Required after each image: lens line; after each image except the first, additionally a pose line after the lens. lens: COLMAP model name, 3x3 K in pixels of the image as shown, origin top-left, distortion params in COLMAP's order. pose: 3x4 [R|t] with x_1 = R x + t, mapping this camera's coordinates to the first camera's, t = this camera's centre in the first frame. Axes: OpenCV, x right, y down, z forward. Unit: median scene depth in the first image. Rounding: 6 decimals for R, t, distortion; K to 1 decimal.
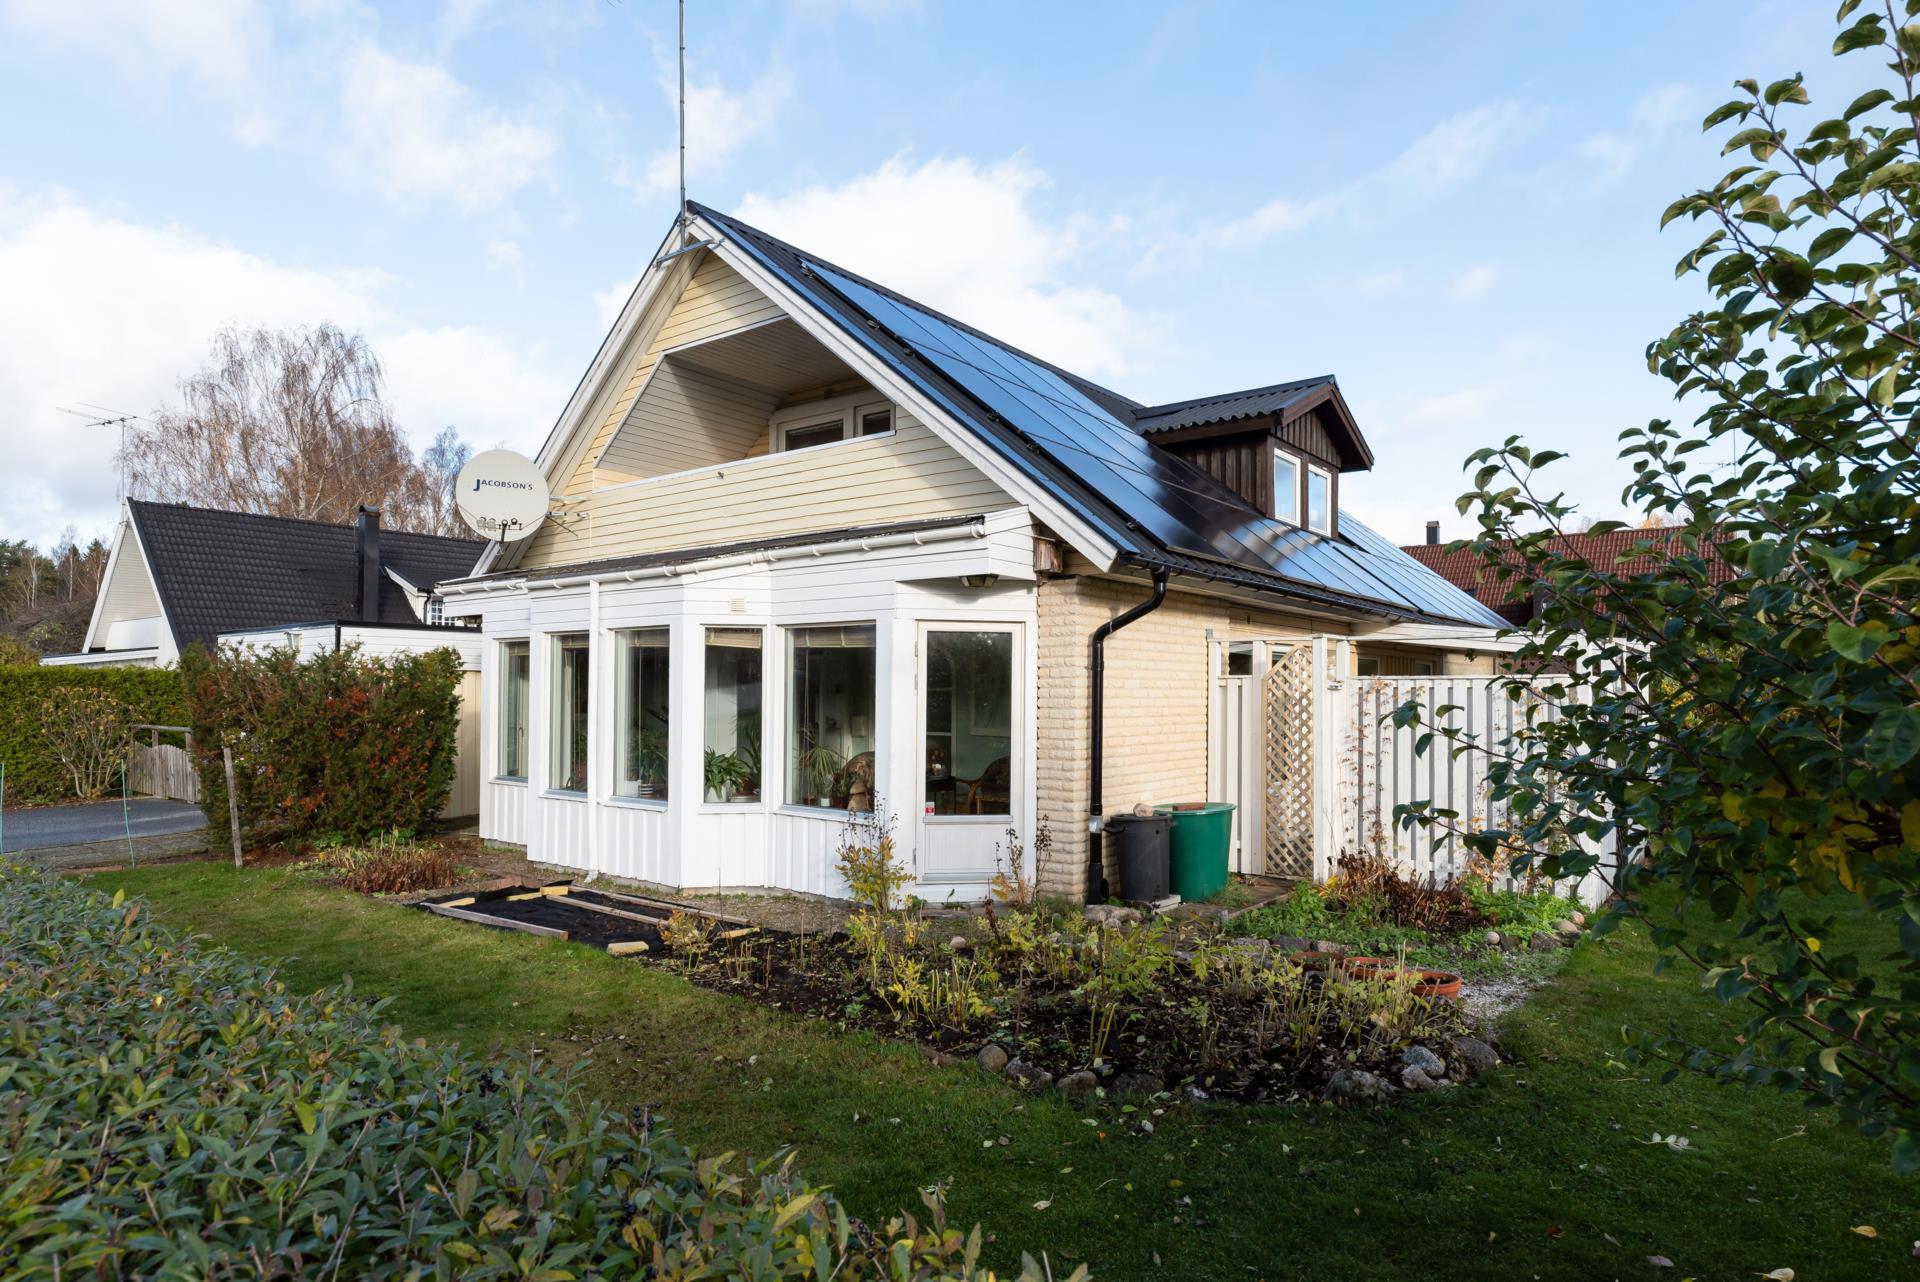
lens RADIAL K [[1050.9, 0, 960.7], [0, 1050.9, 697.0], [0, 0, 1]] dist [0.000030, 0.000123]
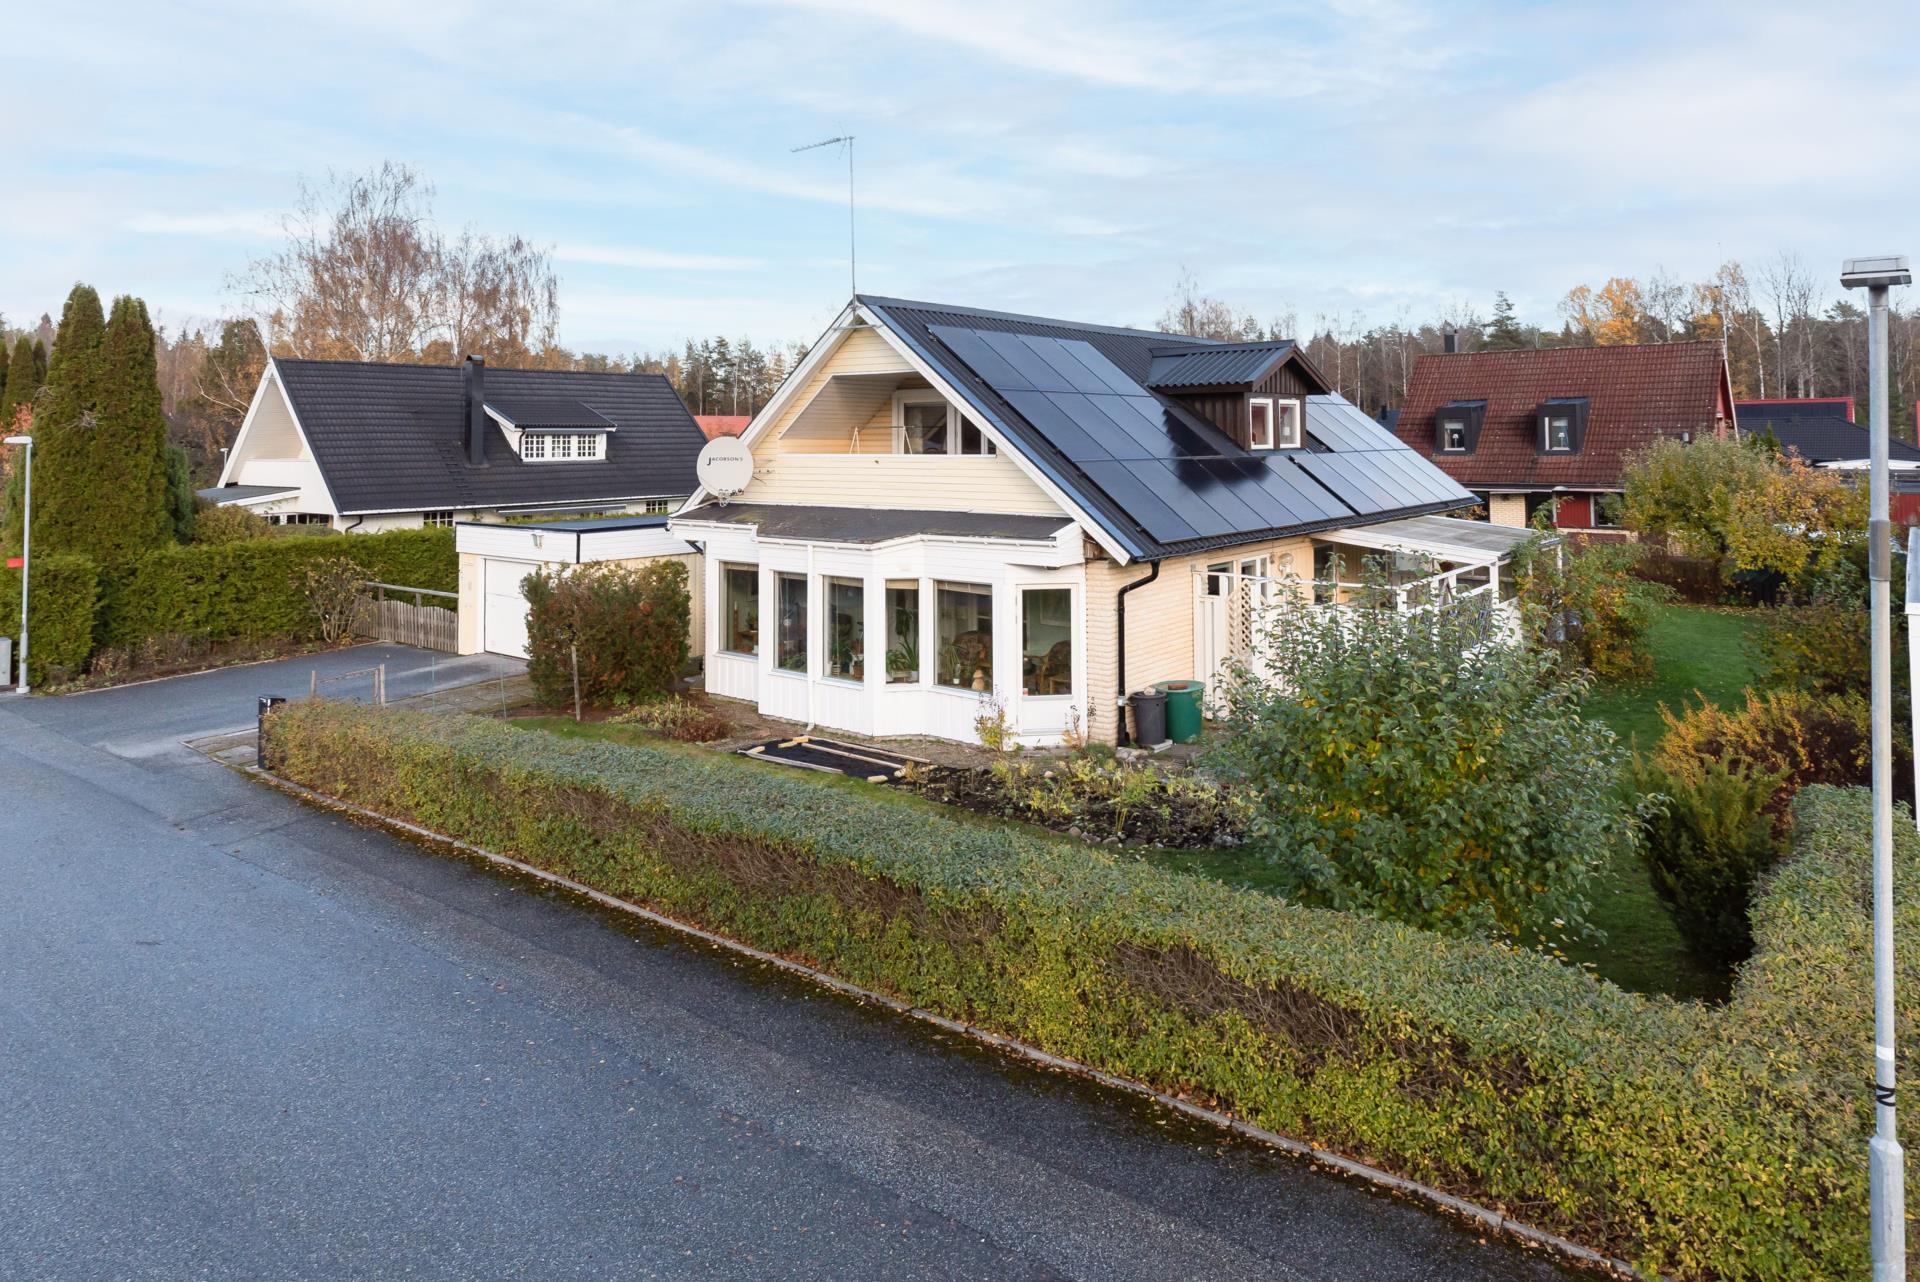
lens RADIAL K [[1179.3, 0, 960.7], [0, 1179.3, 444.3], [0, 0, 1]] dist [0.000986, 0.000429]
pose [[0.999672, -0.016108, -0.019900, -0.091306], [0.016124, 0.999870, 0.000645, -0.306079], [0.019887, -0.000965, 0.999802, -0.948205]]
